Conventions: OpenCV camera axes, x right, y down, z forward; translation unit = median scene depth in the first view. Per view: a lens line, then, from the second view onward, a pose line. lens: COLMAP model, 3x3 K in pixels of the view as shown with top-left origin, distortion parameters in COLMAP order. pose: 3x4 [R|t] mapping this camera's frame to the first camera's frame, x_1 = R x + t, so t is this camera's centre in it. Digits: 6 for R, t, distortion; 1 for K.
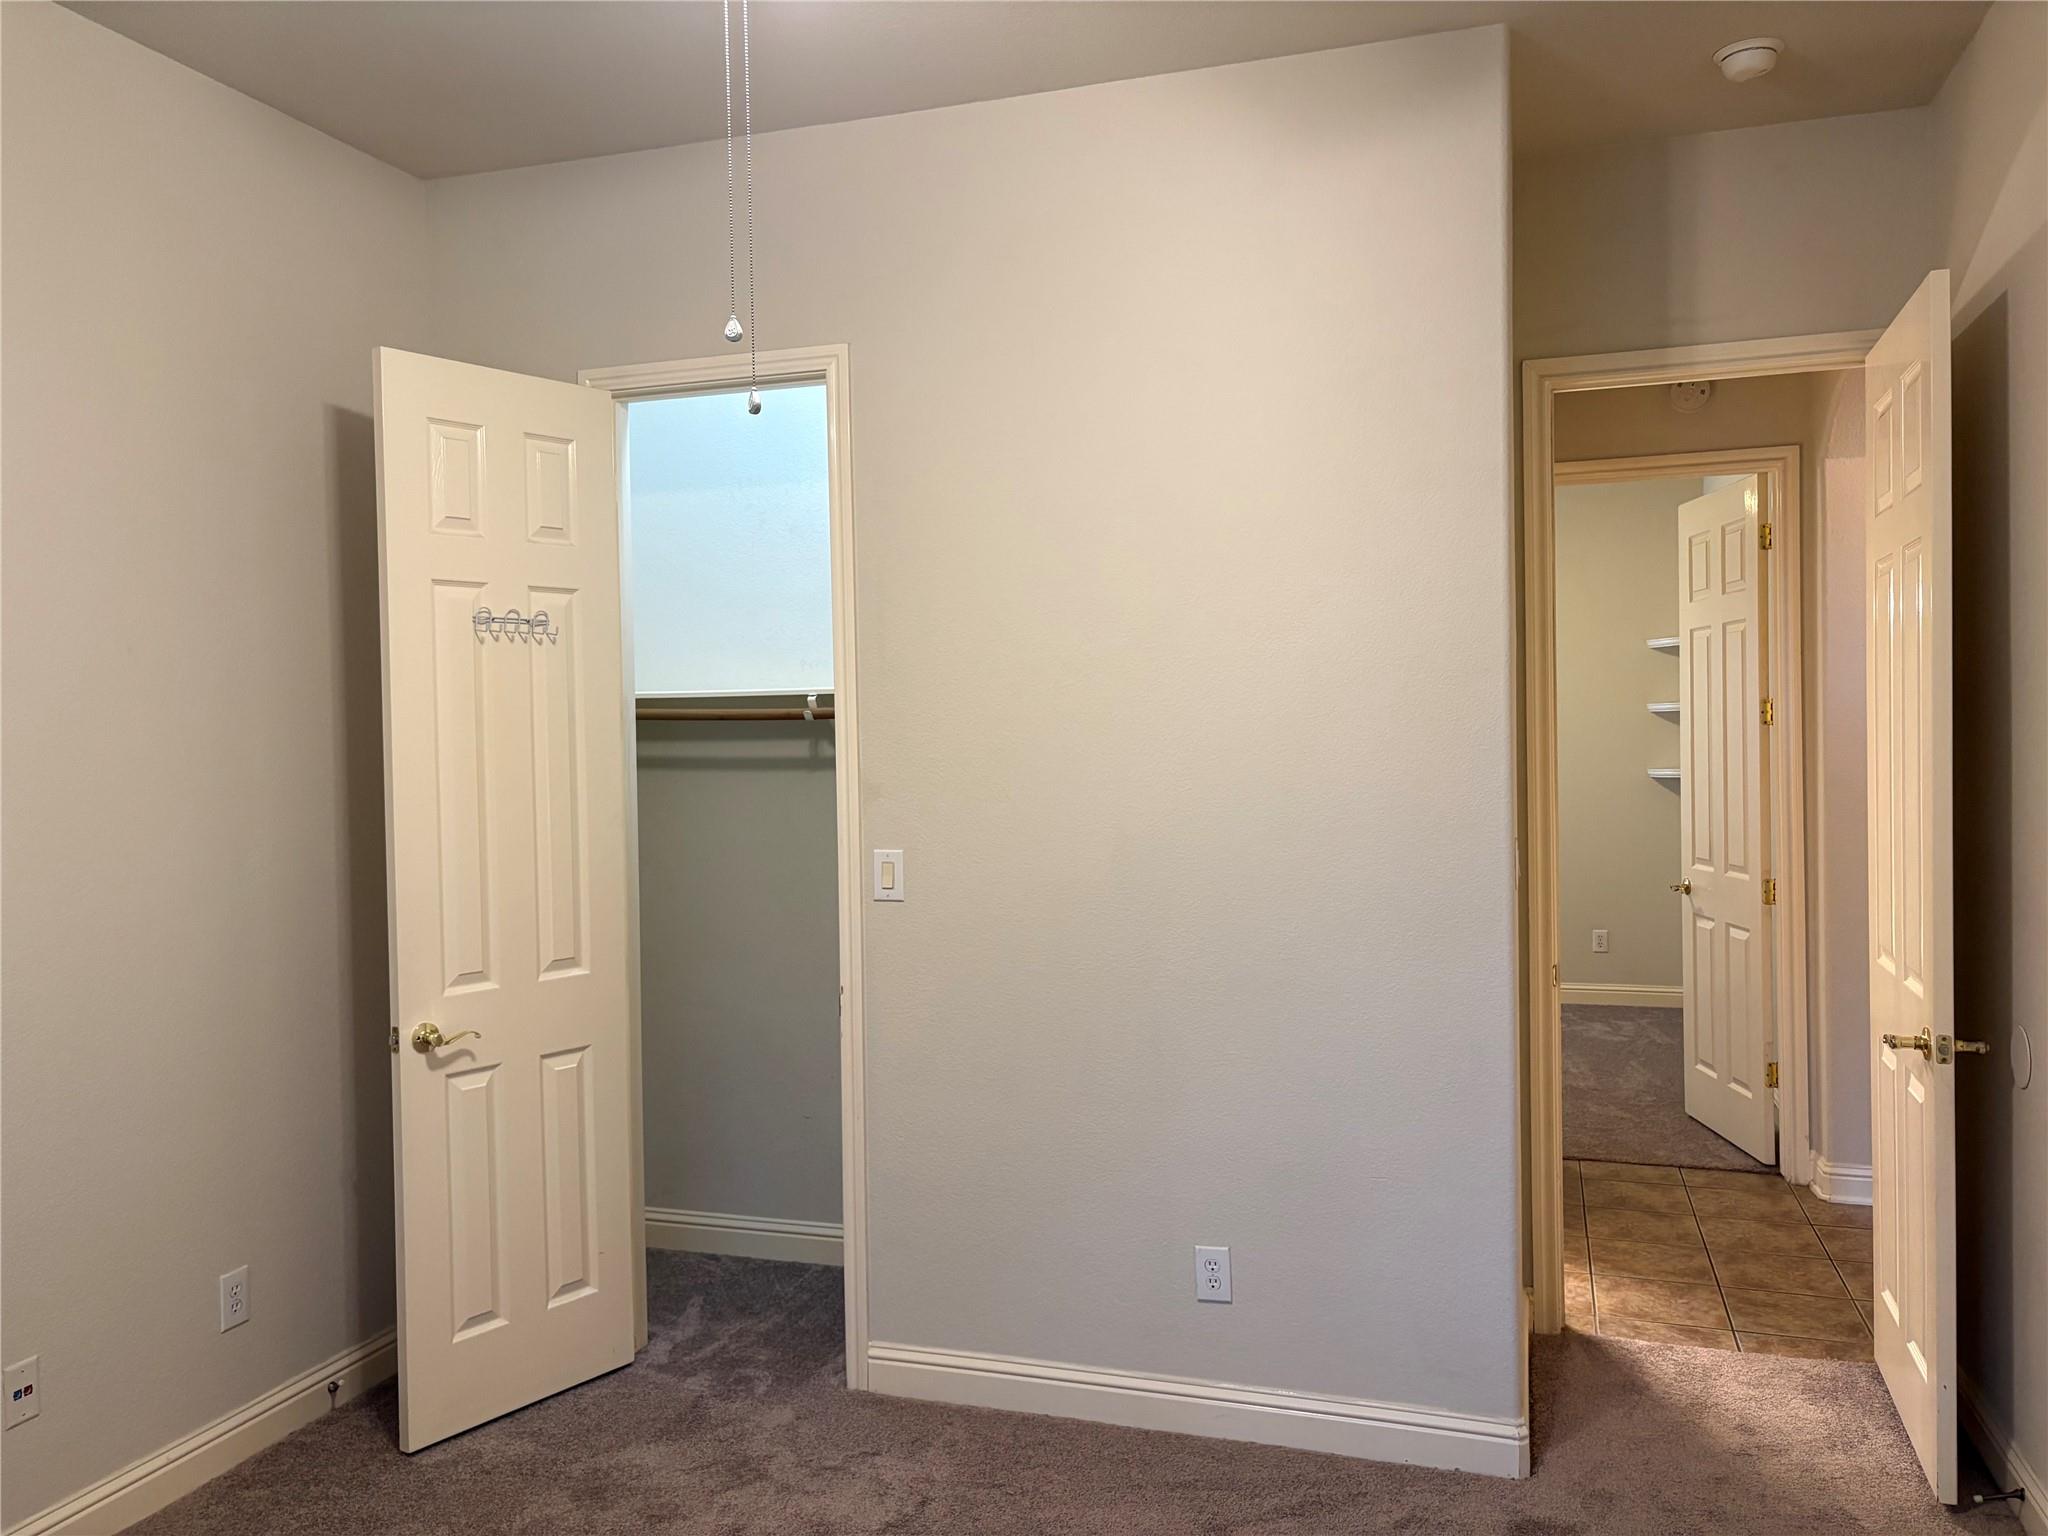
lens RADIAL K [[1546.0, 0, 1021.8], [0, 1546.0, 758.9], [0, 0, 1]] dist [0.045653, -0.046642]
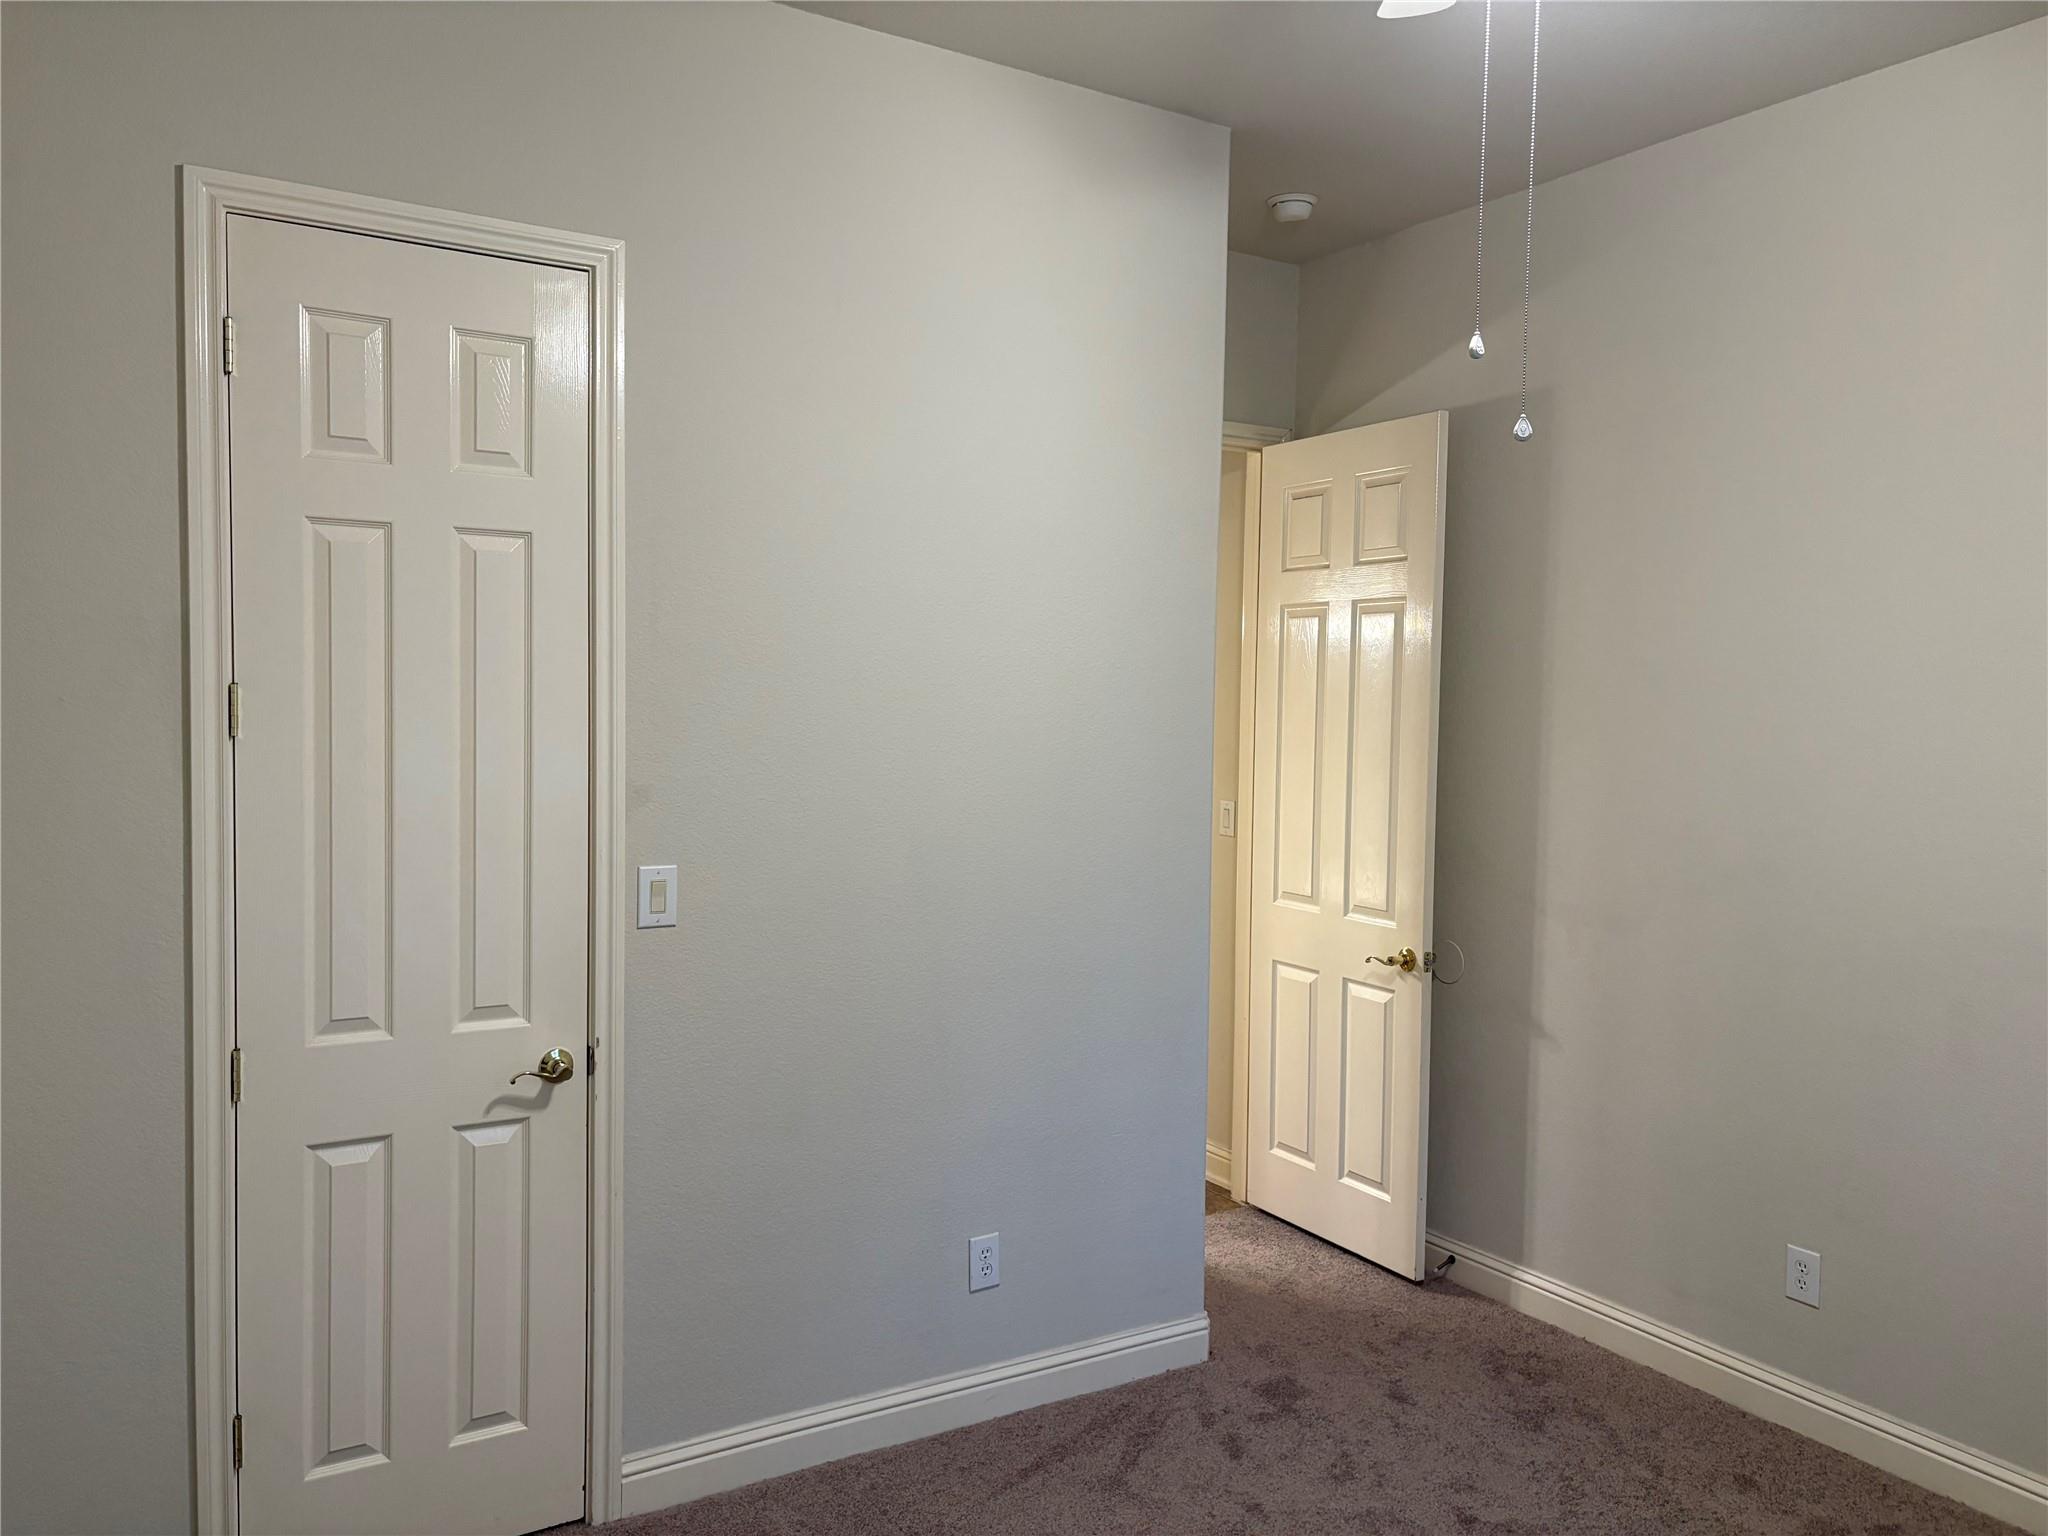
lens RADIAL K [[1546.0, 0, 1019.6], [0, 1546.0, 776.7], [0, 0, 1]] dist [0.045653, -0.046642]
pose [[0.640901, -0.013239, 0.767509, -0.638077], [-0.016110, 0.999399, 0.030692, -0.019122], [-0.767454, -0.032035, 0.640303, 0.337847]]
